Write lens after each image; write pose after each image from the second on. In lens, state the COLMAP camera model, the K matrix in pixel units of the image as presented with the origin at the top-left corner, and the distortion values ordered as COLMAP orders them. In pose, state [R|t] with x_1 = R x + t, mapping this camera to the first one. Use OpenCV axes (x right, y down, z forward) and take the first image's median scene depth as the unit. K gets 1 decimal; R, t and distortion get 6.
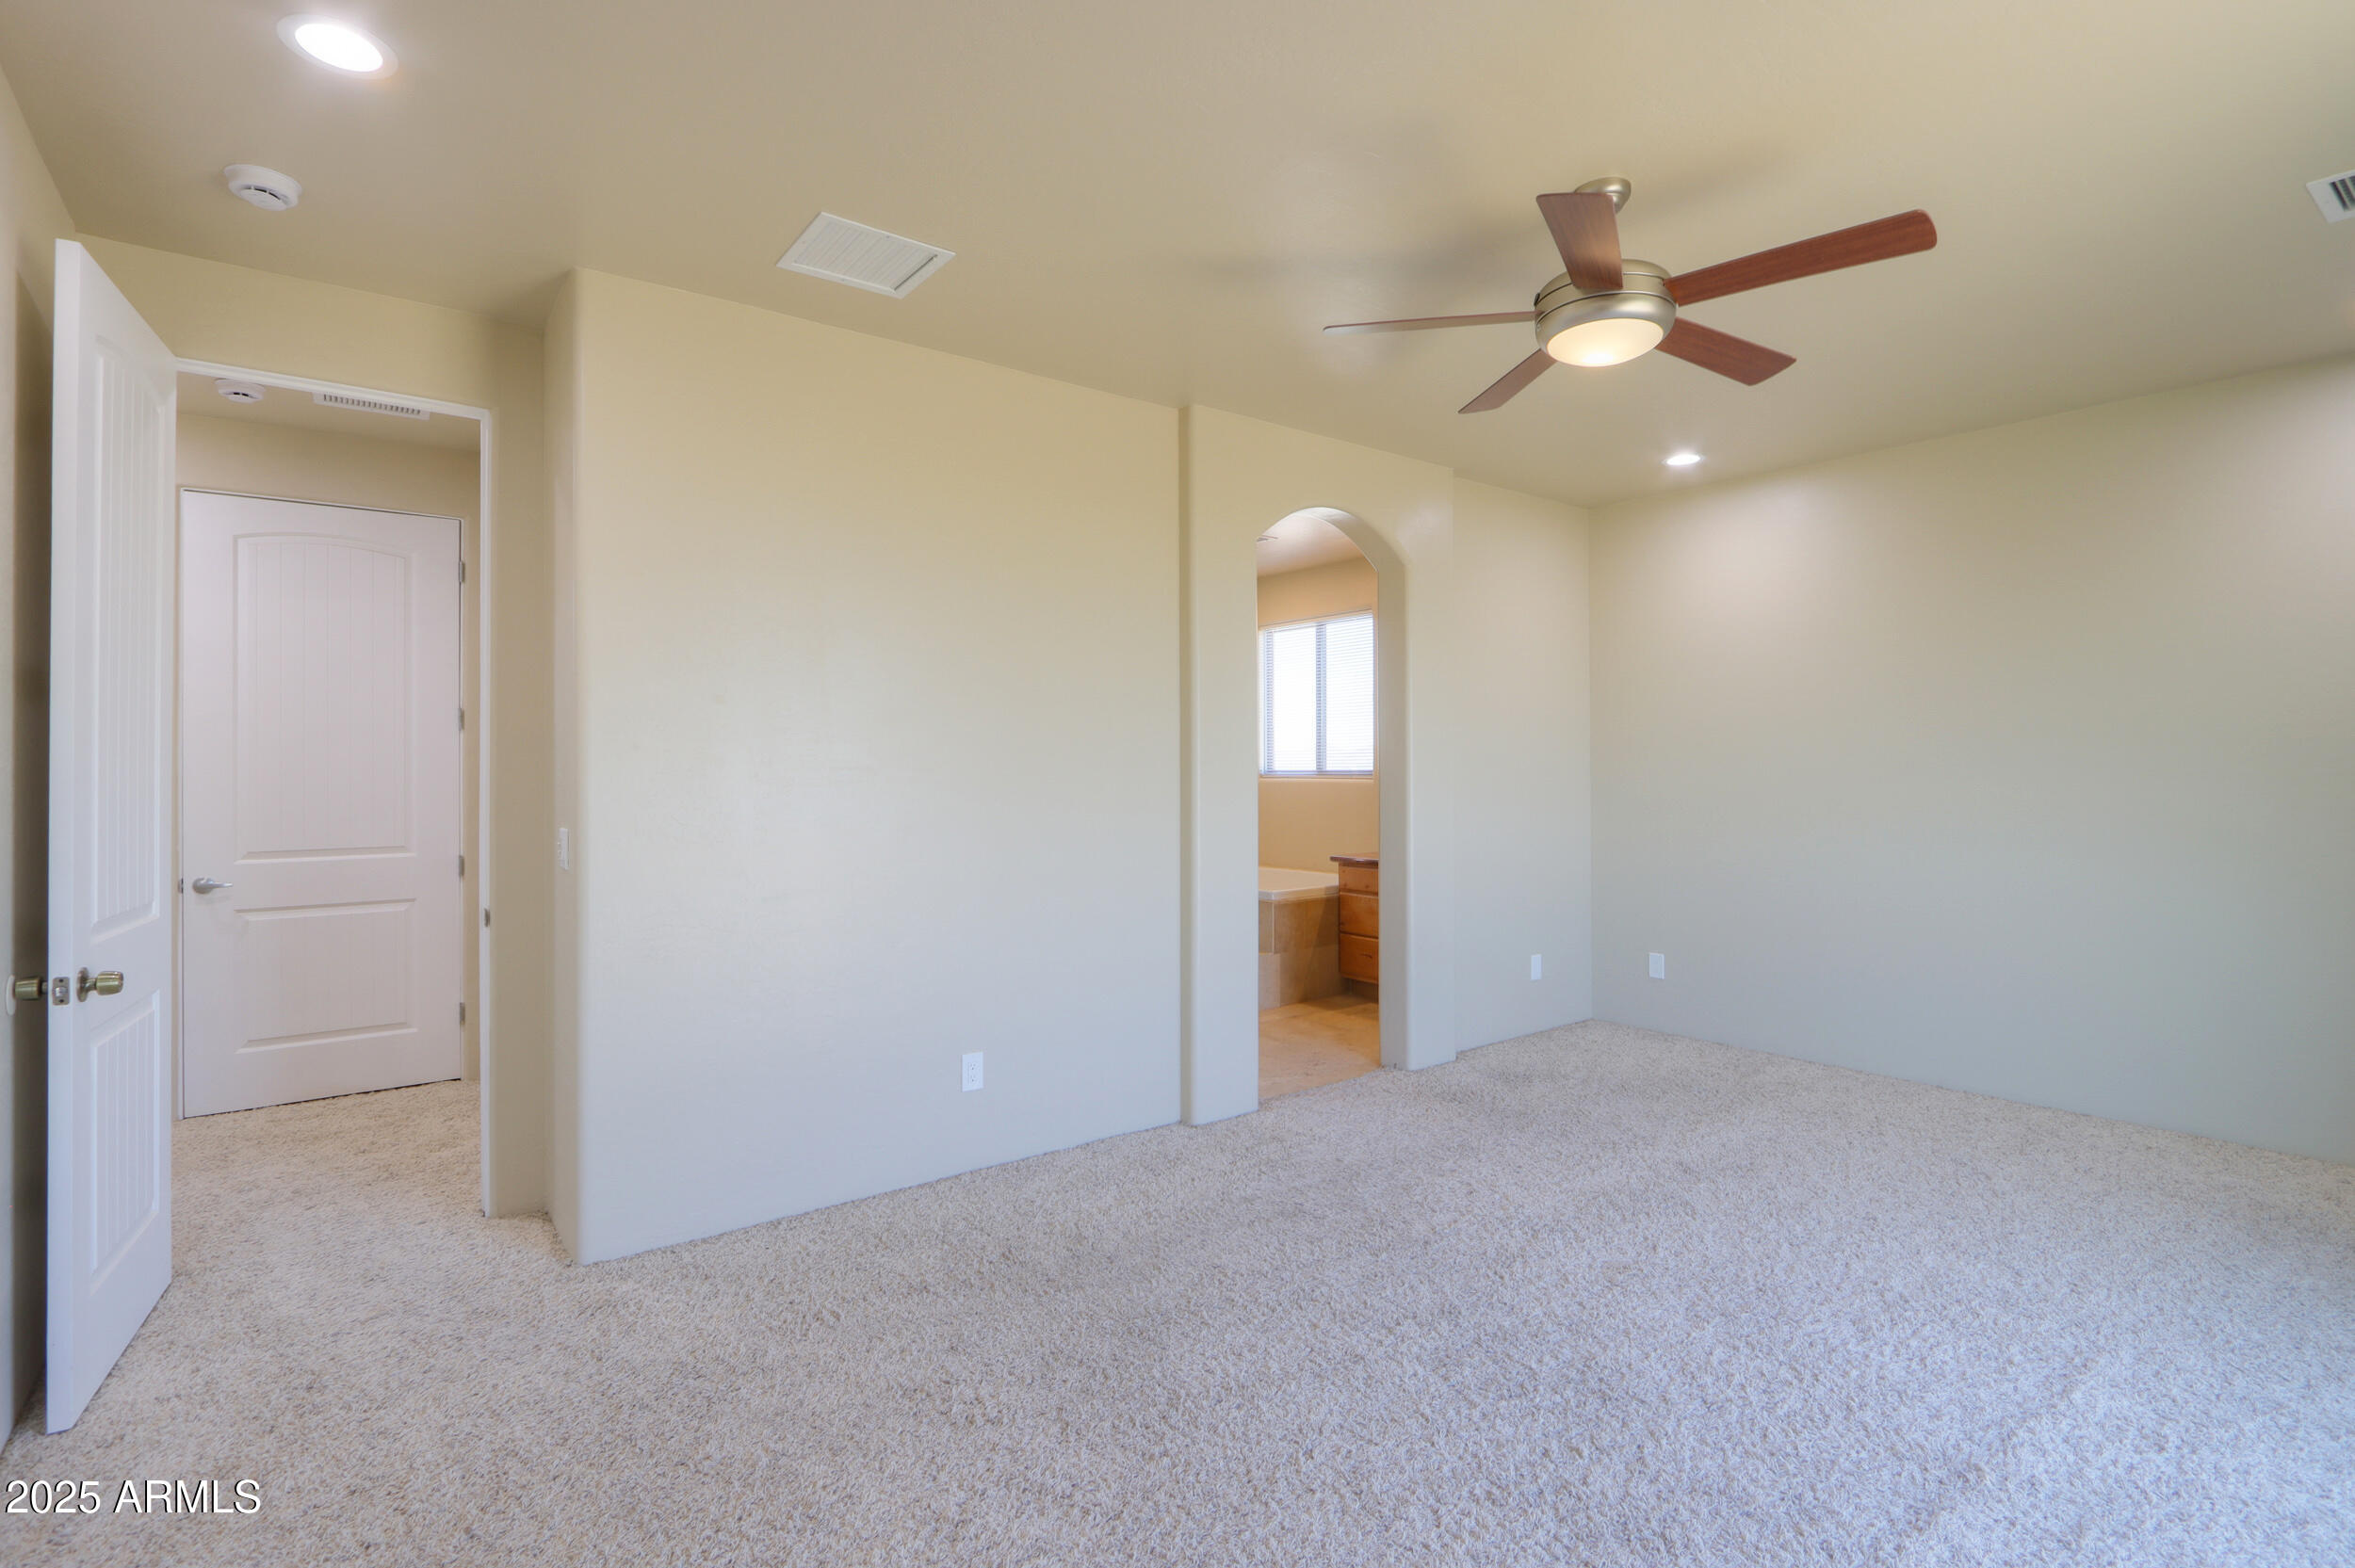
lens RADIAL K [[1108.9, 0, 1192.6], [0, 1108.9, 761.8], [0, 0, 1]] dist [-0.008338, -0.000525]
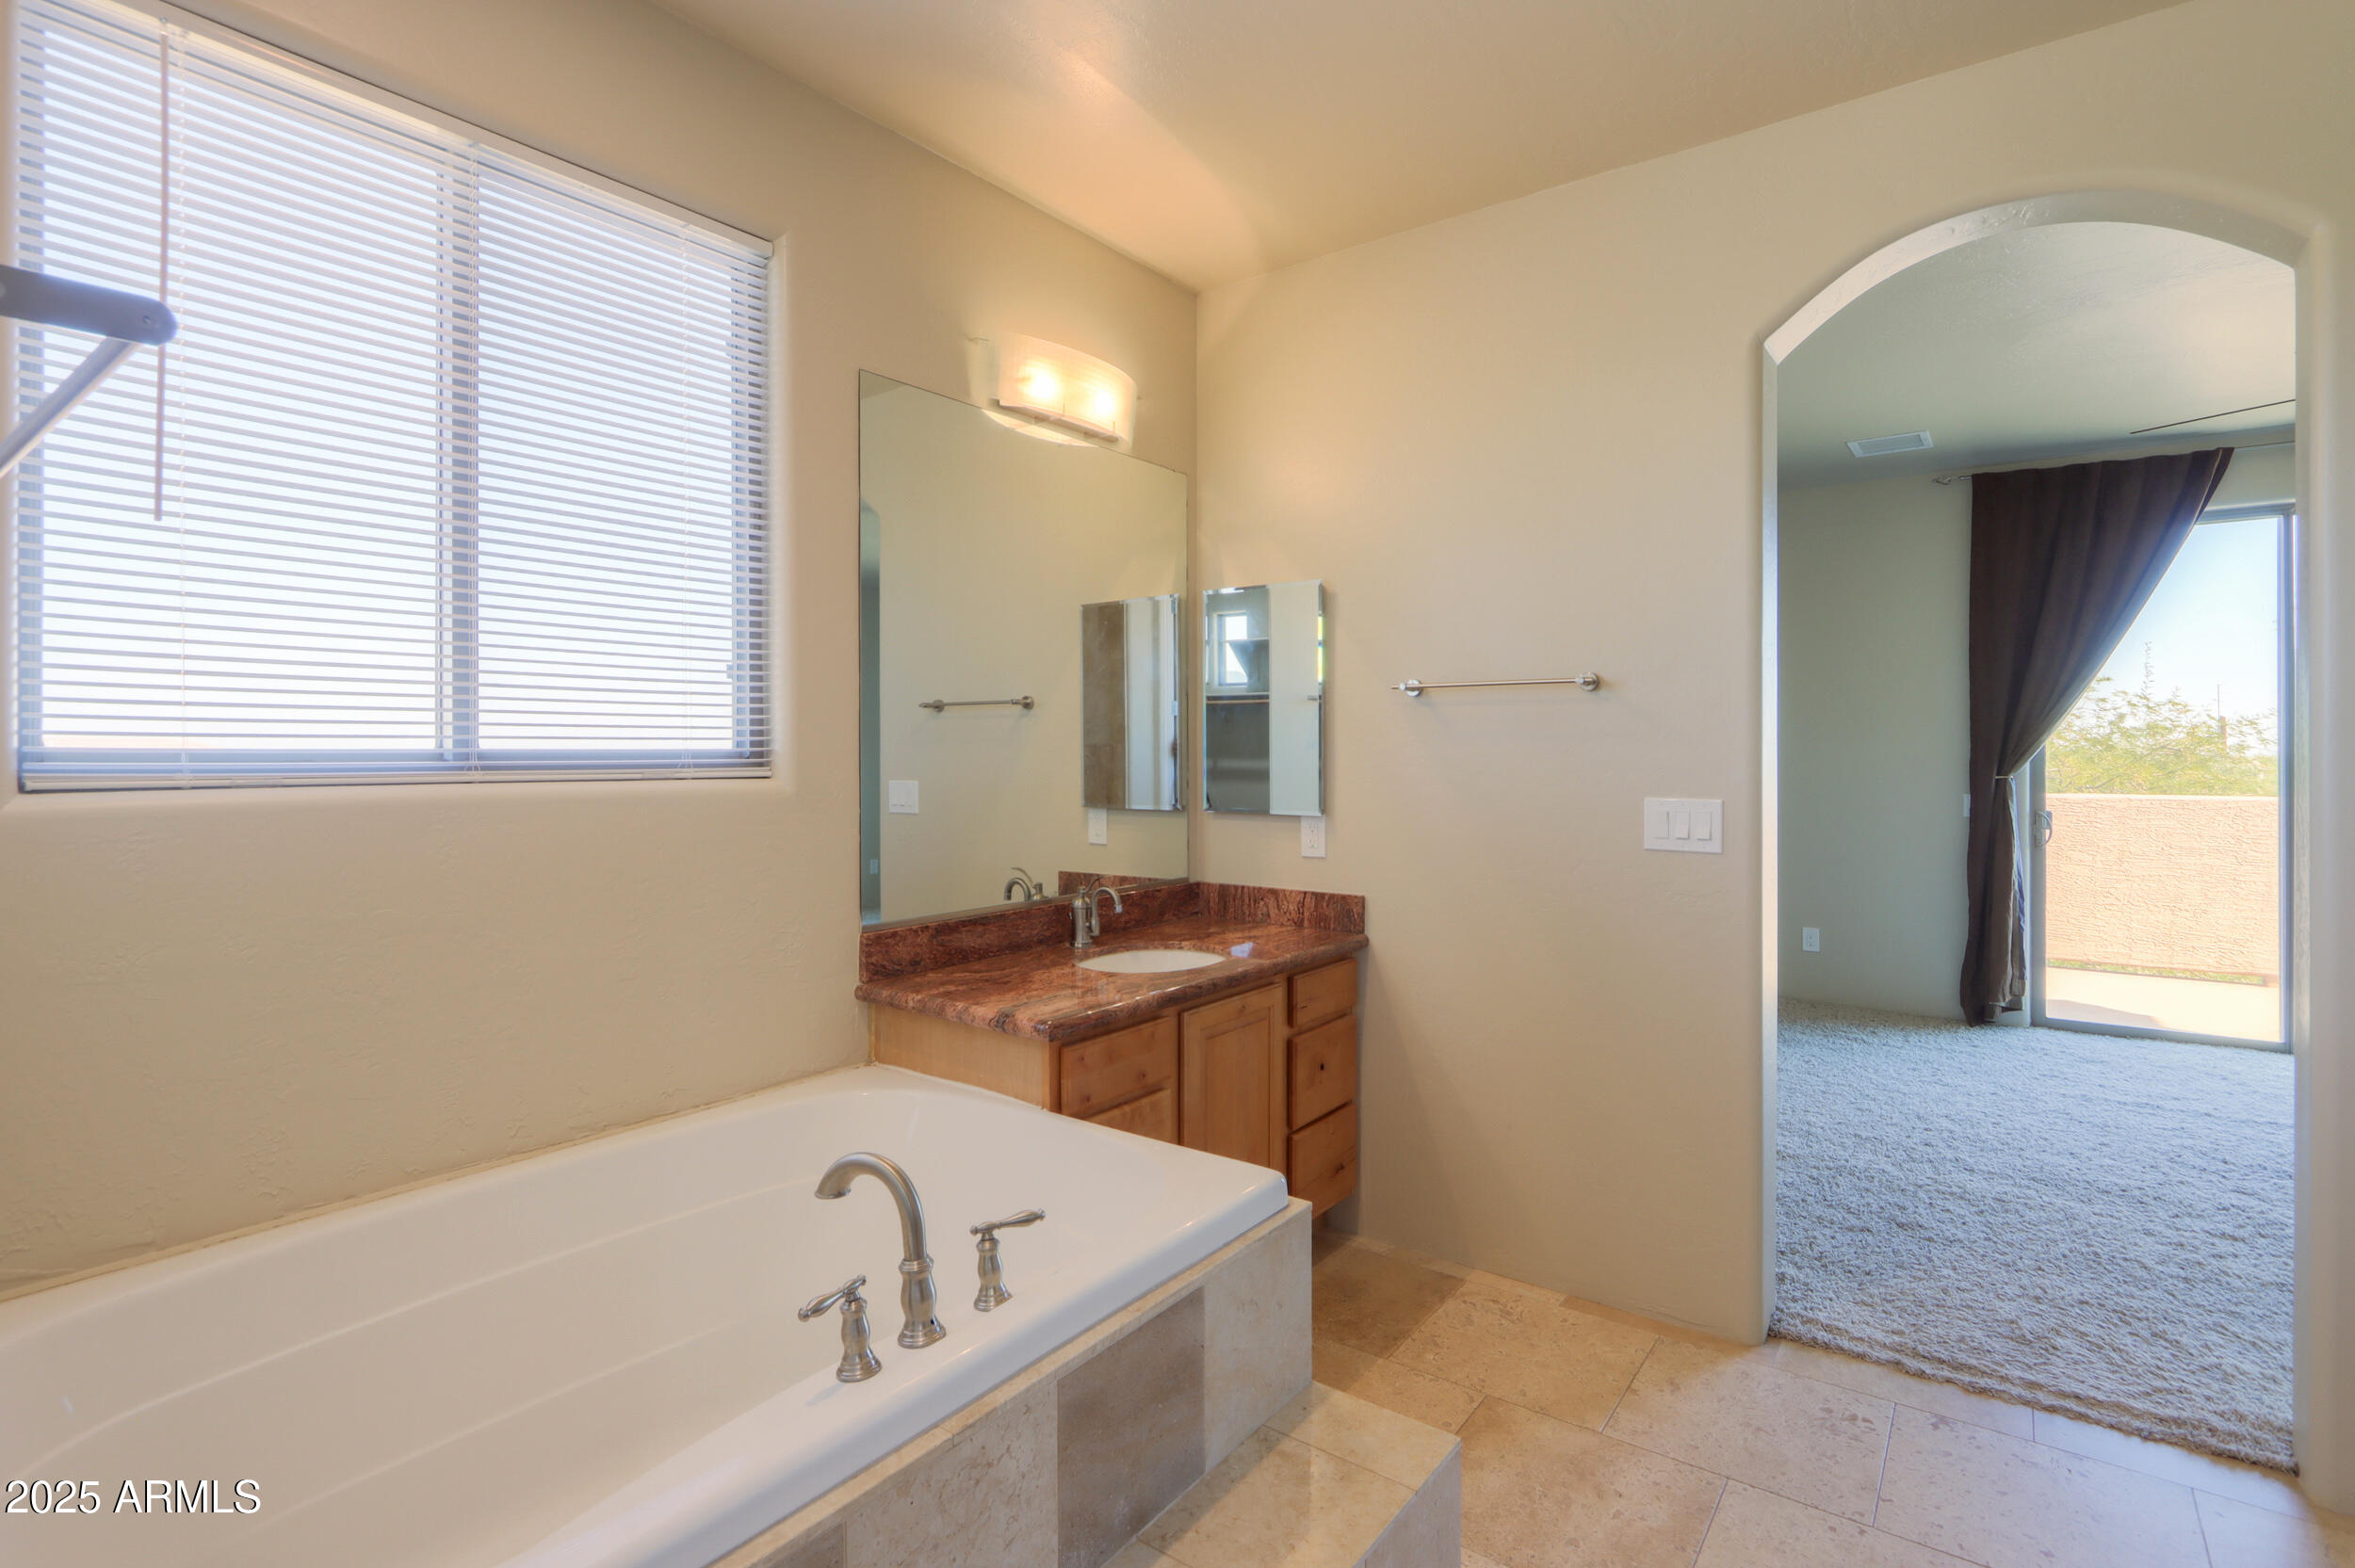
lens RADIAL K [[1108.9, 0, 1192.6], [0, 1108.9, 761.8], [0, 0, 1]] dist [-0.008338, -0.000525]
pose [[-0.248506, -0.004691, 0.968619, -0.185553], [-0.003775, 0.999985, 0.003874, 0.009817], [-0.968623, -0.002694, -0.248520, 1.044584]]
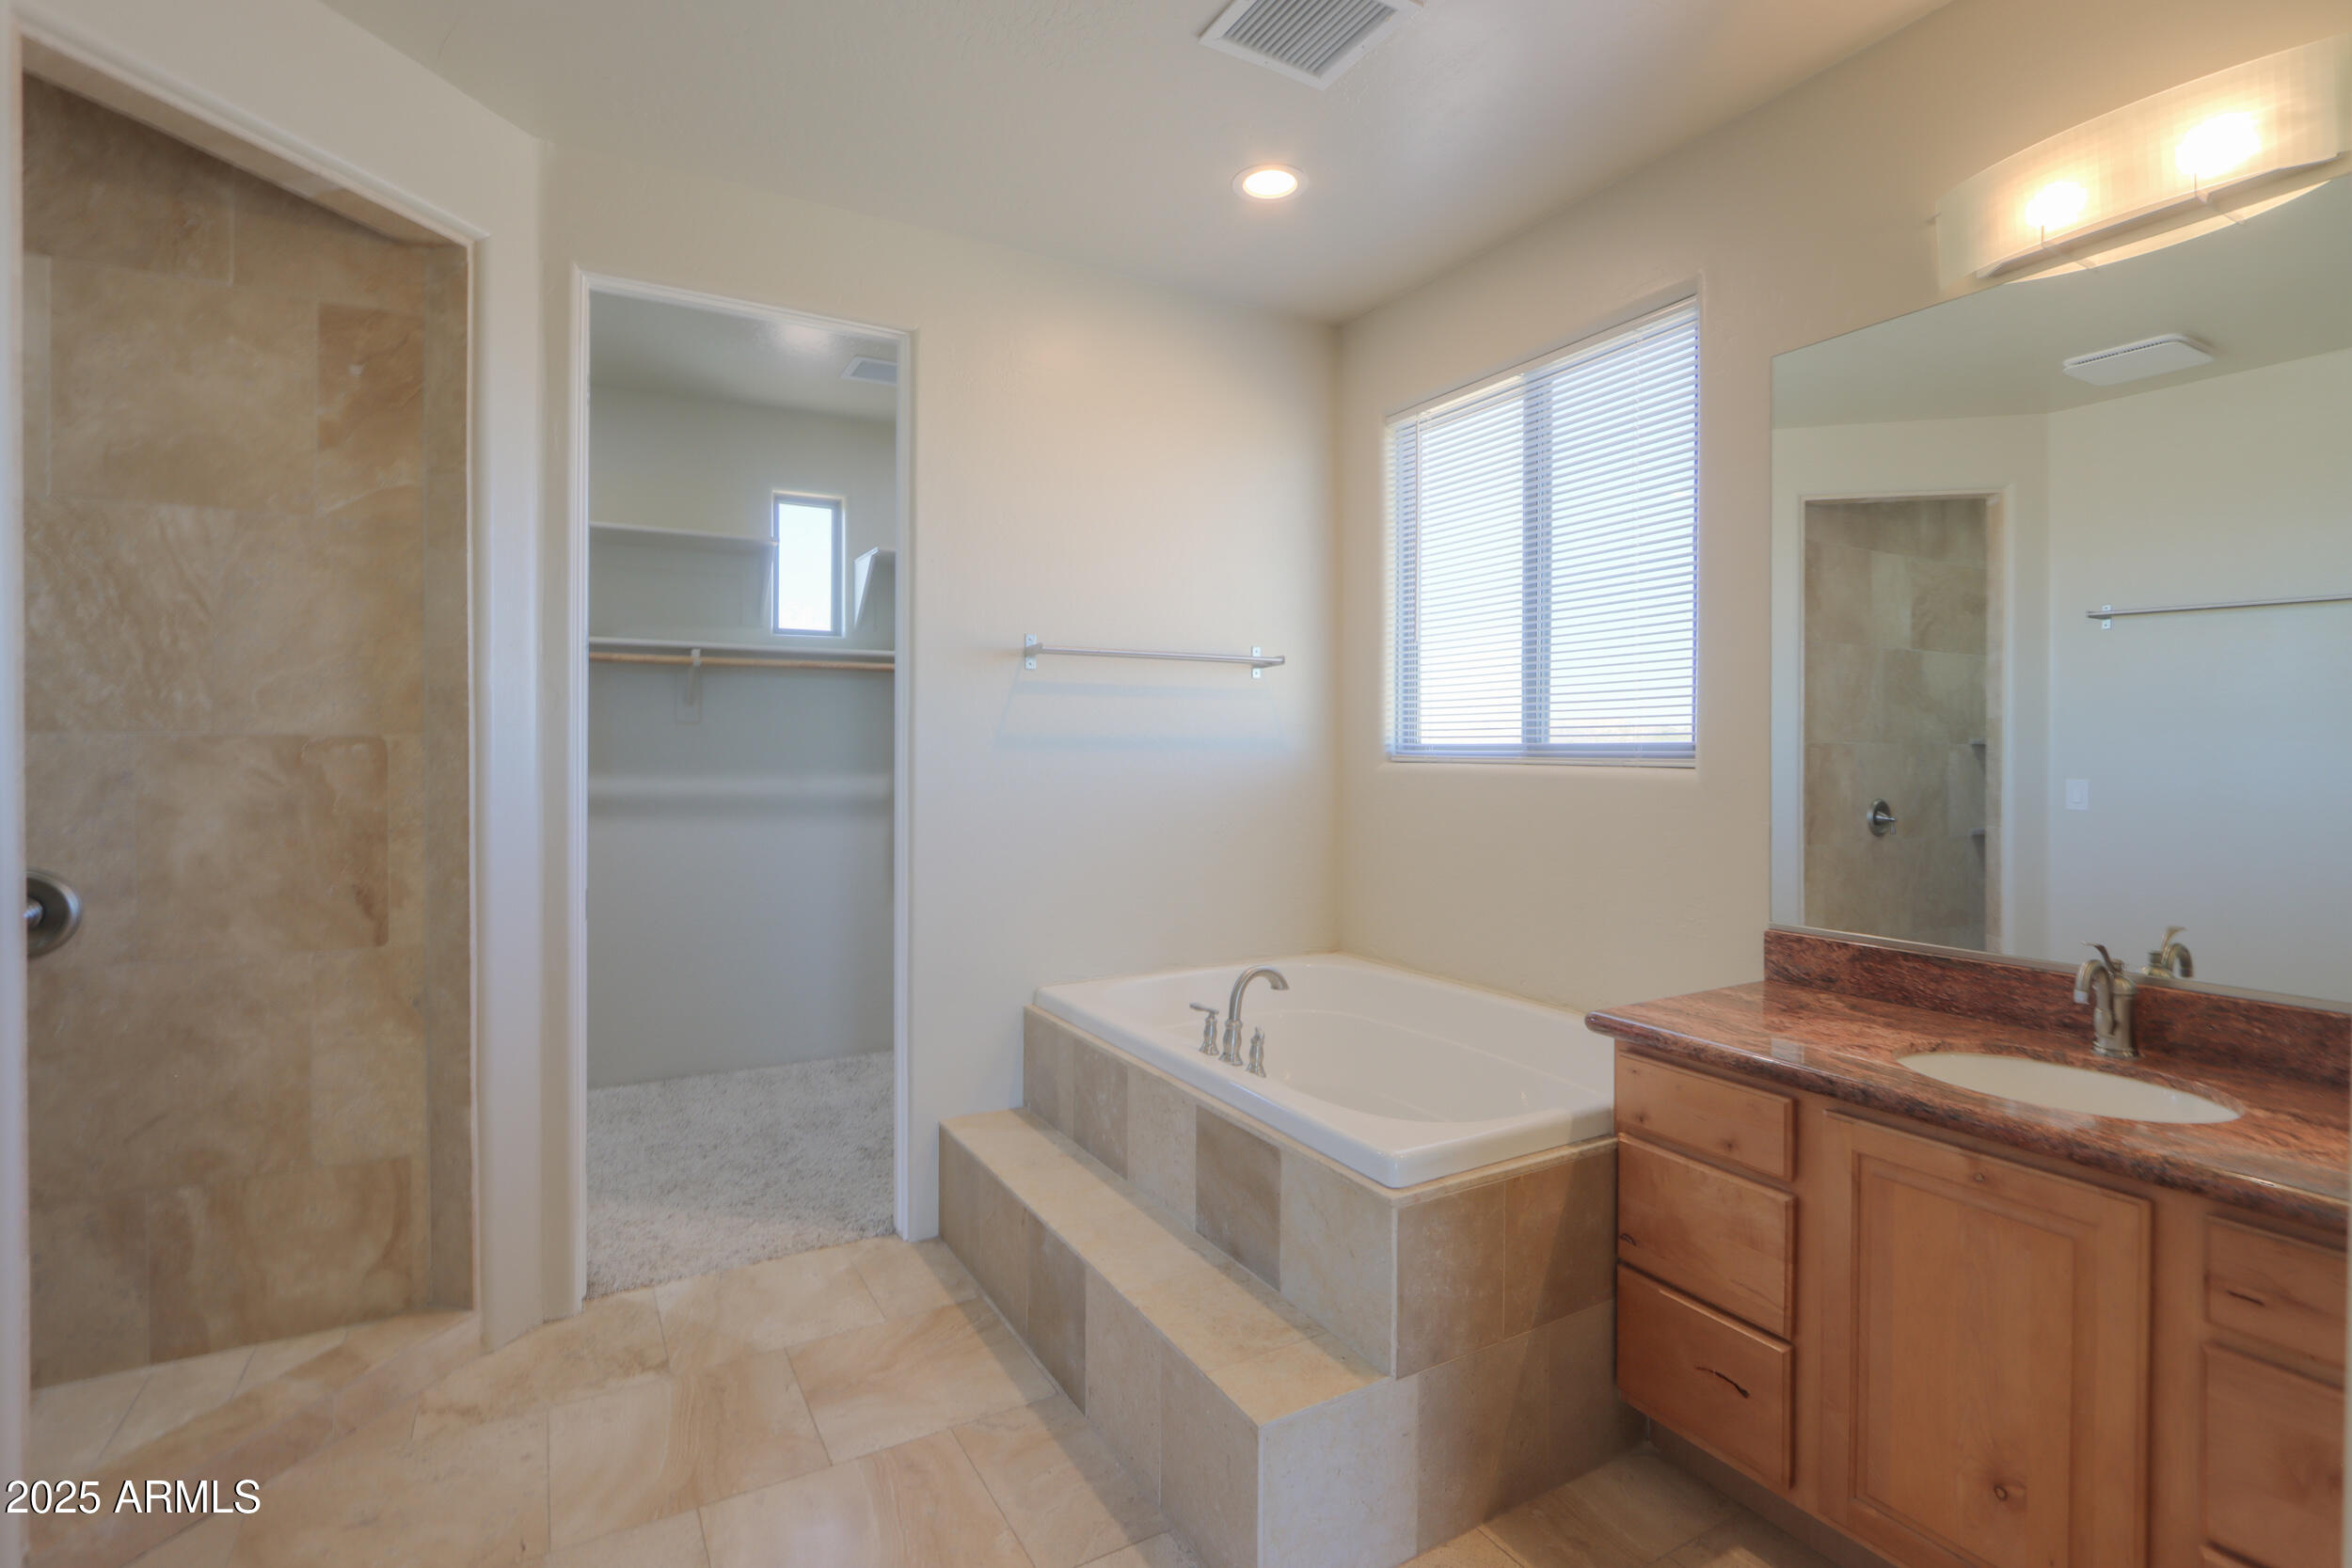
lens RADIAL K [[1104.4, 0, 1175.6], [0, 1104.4, 756.7], [0, 0, 1]] dist [-0.010648, -0.000061]
pose [[0.988265, 0.006757, -0.152598, 0.056514], [-0.004410, 0.999867, 0.015710, 0.007319], [0.152684, -0.014853, 0.988164, 0.678801]]
